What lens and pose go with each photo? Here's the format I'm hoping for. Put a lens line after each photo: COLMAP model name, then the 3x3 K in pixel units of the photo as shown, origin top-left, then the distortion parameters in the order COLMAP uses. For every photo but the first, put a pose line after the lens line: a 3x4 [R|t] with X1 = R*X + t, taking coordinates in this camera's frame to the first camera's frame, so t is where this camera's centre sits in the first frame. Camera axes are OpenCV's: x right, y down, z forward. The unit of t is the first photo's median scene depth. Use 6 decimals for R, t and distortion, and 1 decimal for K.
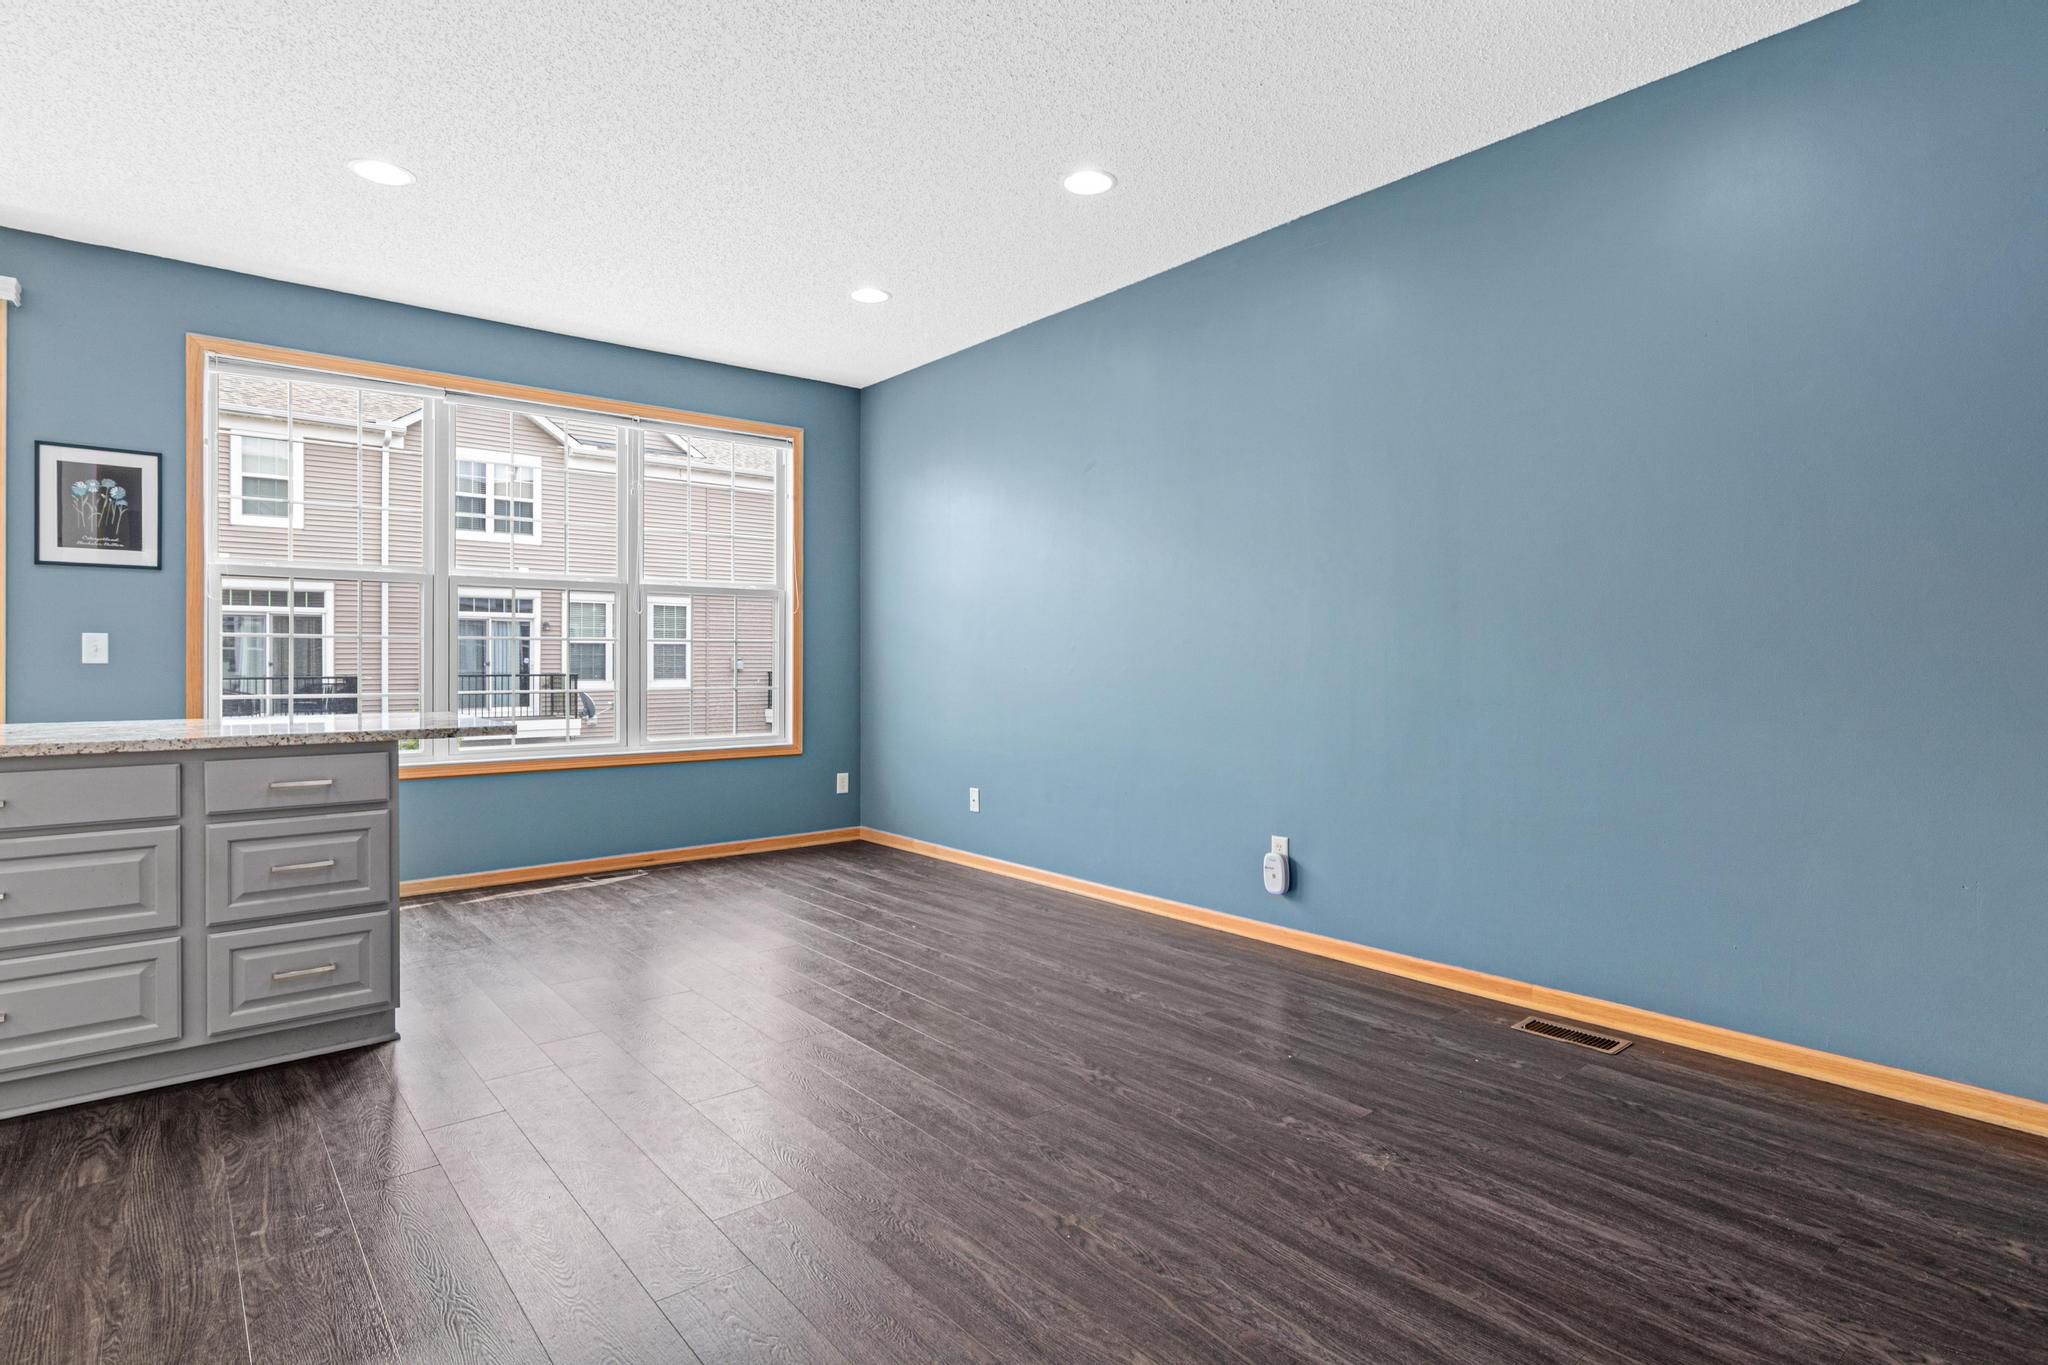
lens RADIAL K [[1054.9, 0, 1026.8], [0, 1054.9, 663.4], [0, 0, 1]] dist [-0.000005, 0.001141]
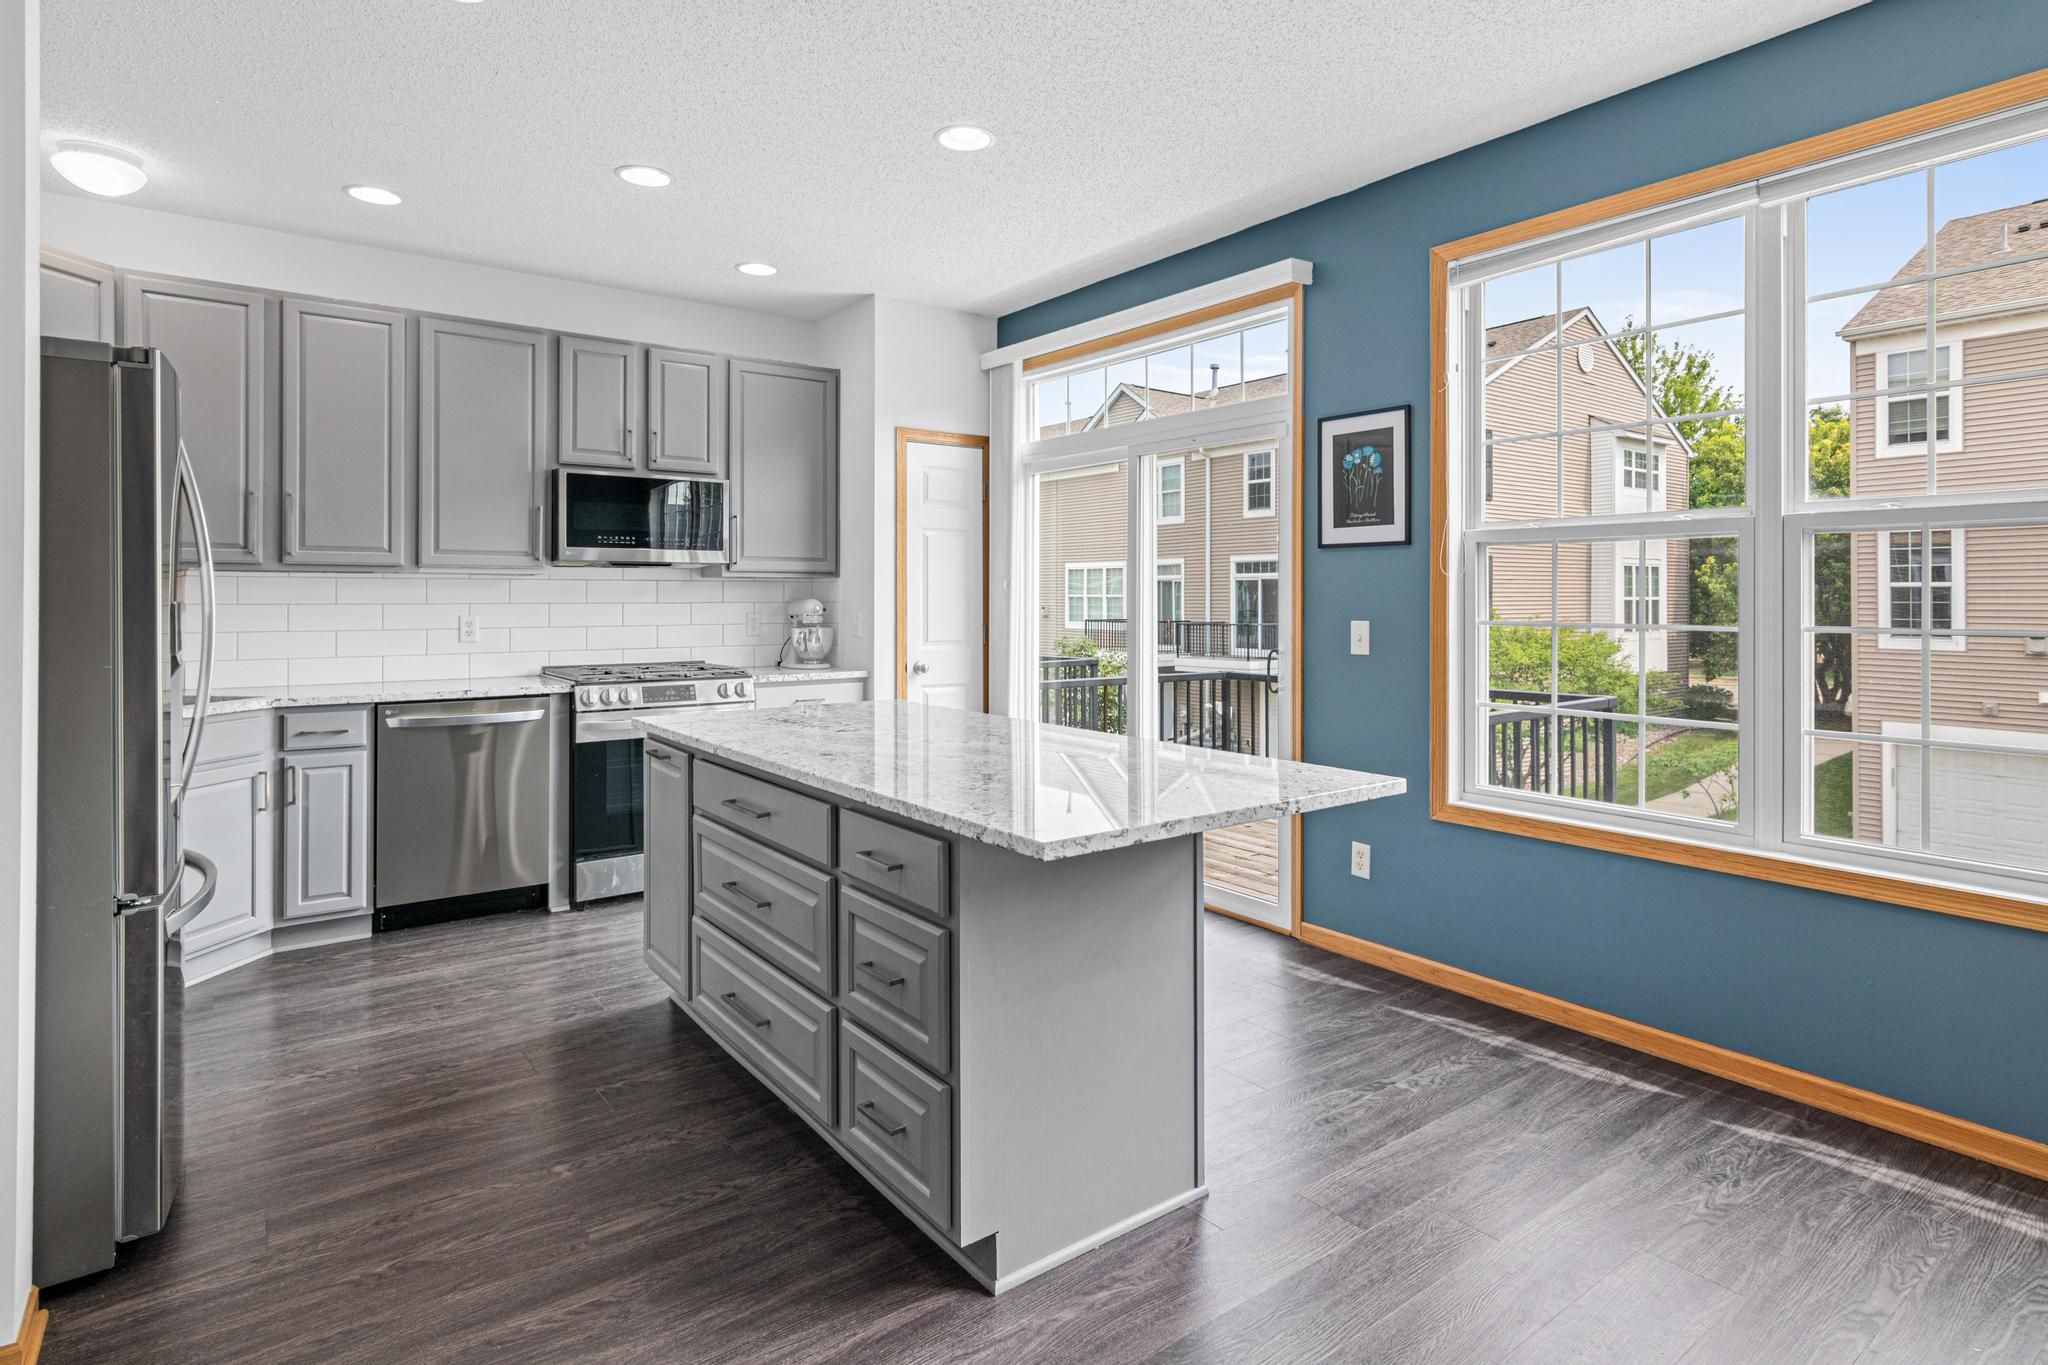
lens RADIAL K [[1069.2, 0, 1029.4], [0, 1069.2, 596.8], [0, 0, 1]] dist [-0.000592, -0.000049]
pose [[-0.051885, -0.001302, -0.998652, 0.026264], [-0.003602, 0.999993, -0.001117, -0.033993], [0.998647, 0.003539, -0.051889, 0.554153]]
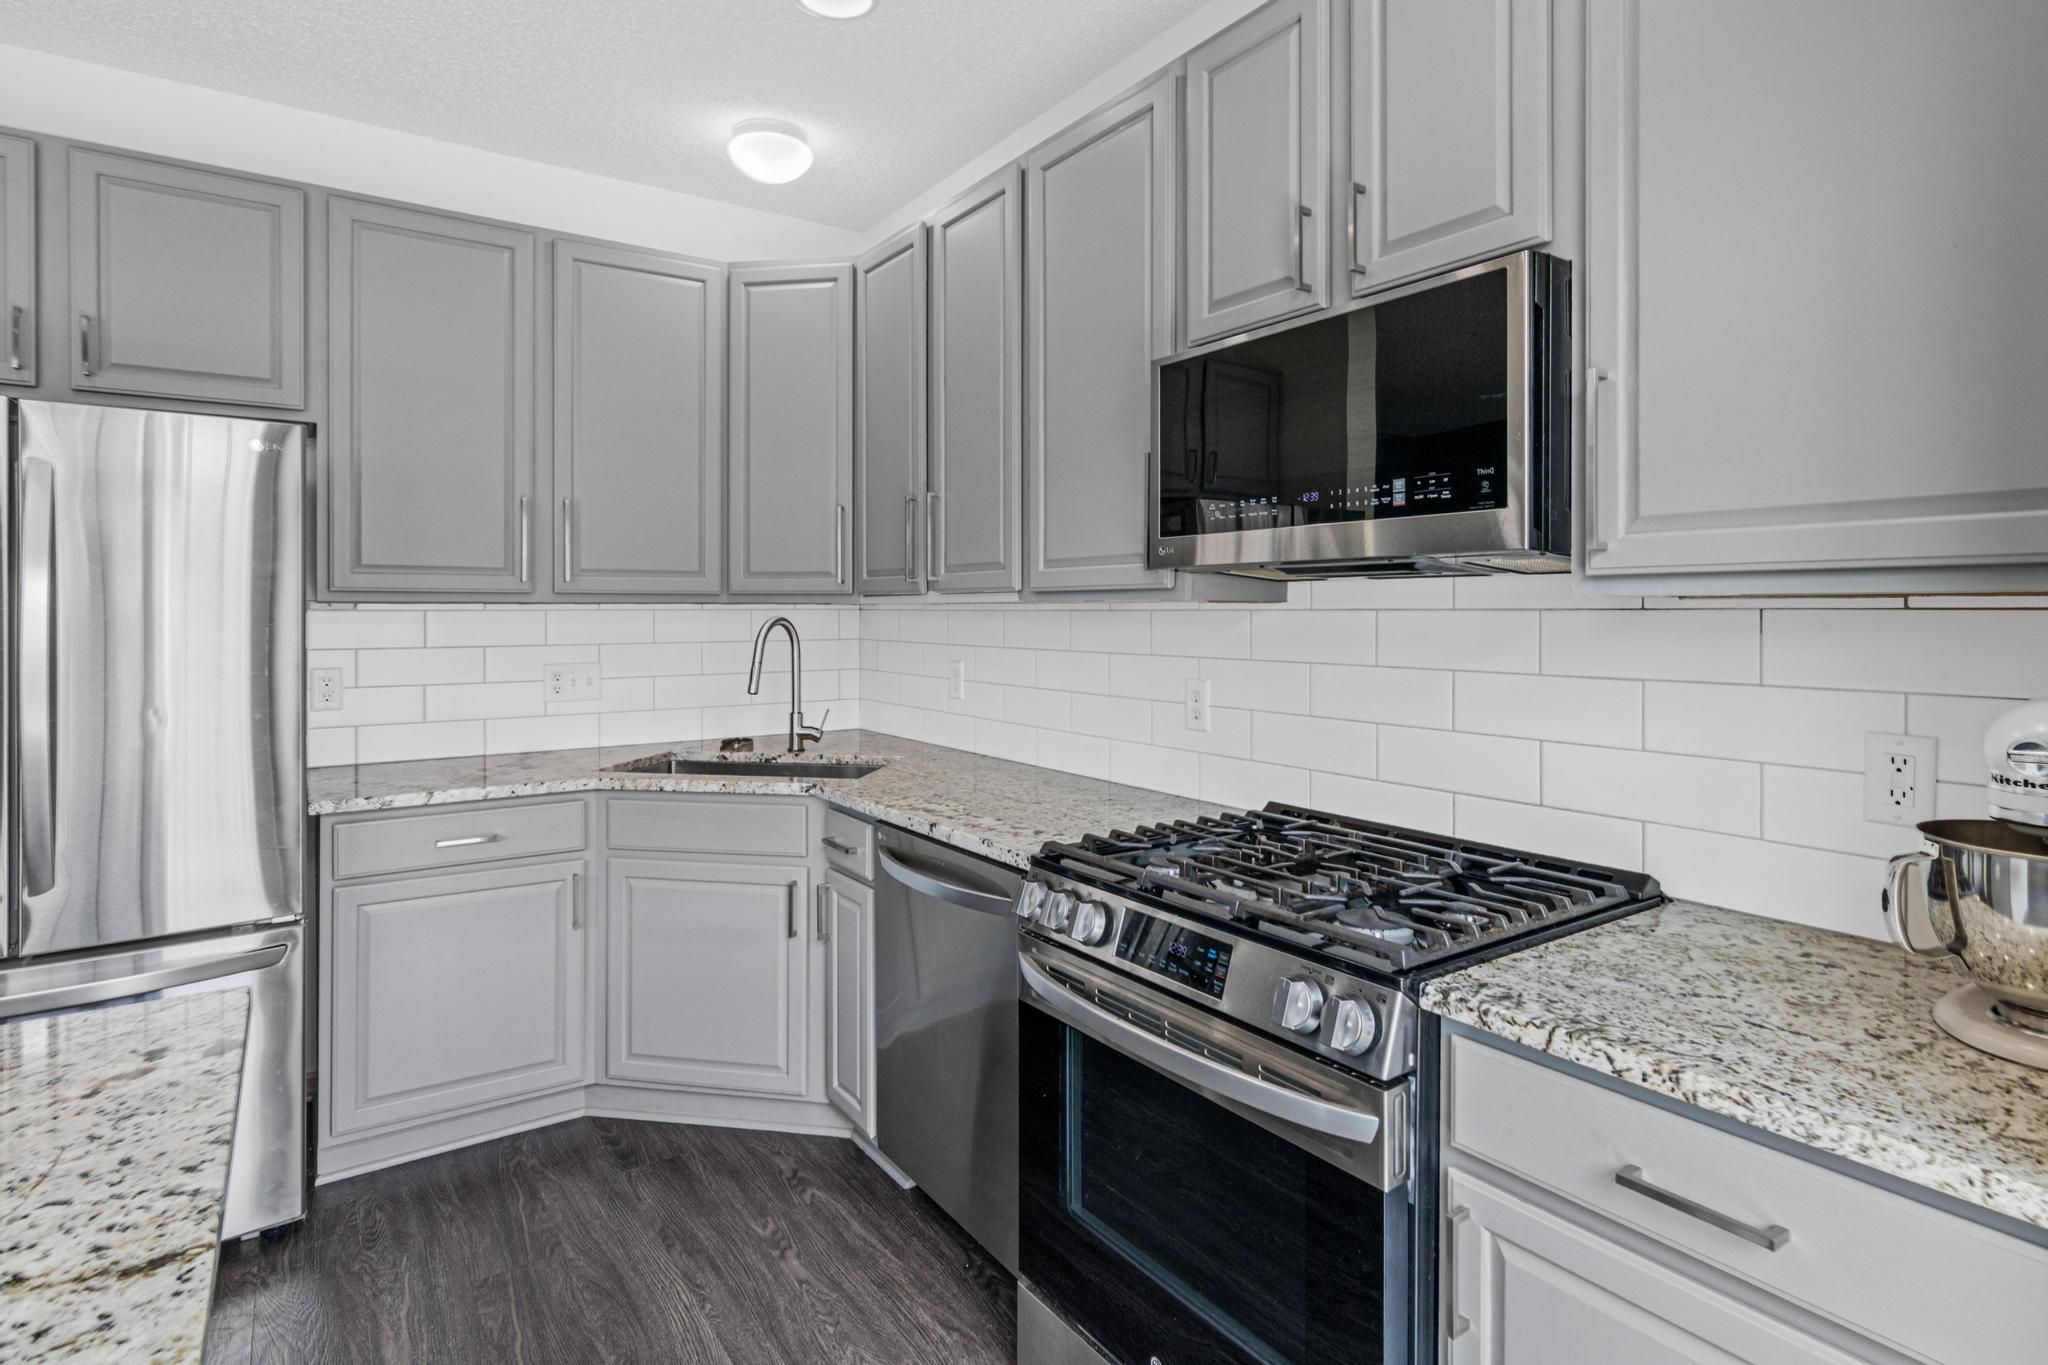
lens RADIAL K [[1065.0, 0, 1025.8], [0, 1065.0, 609.3], [0, 0, 1]] dist [-0.002287, 0.000773]
pose [[-0.996168, -0.002308, 0.087435, -0.733799], [-0.002155, 0.999996, 0.001850, -0.047872], [-0.087439, 0.001654, -0.996169, 0.515281]]
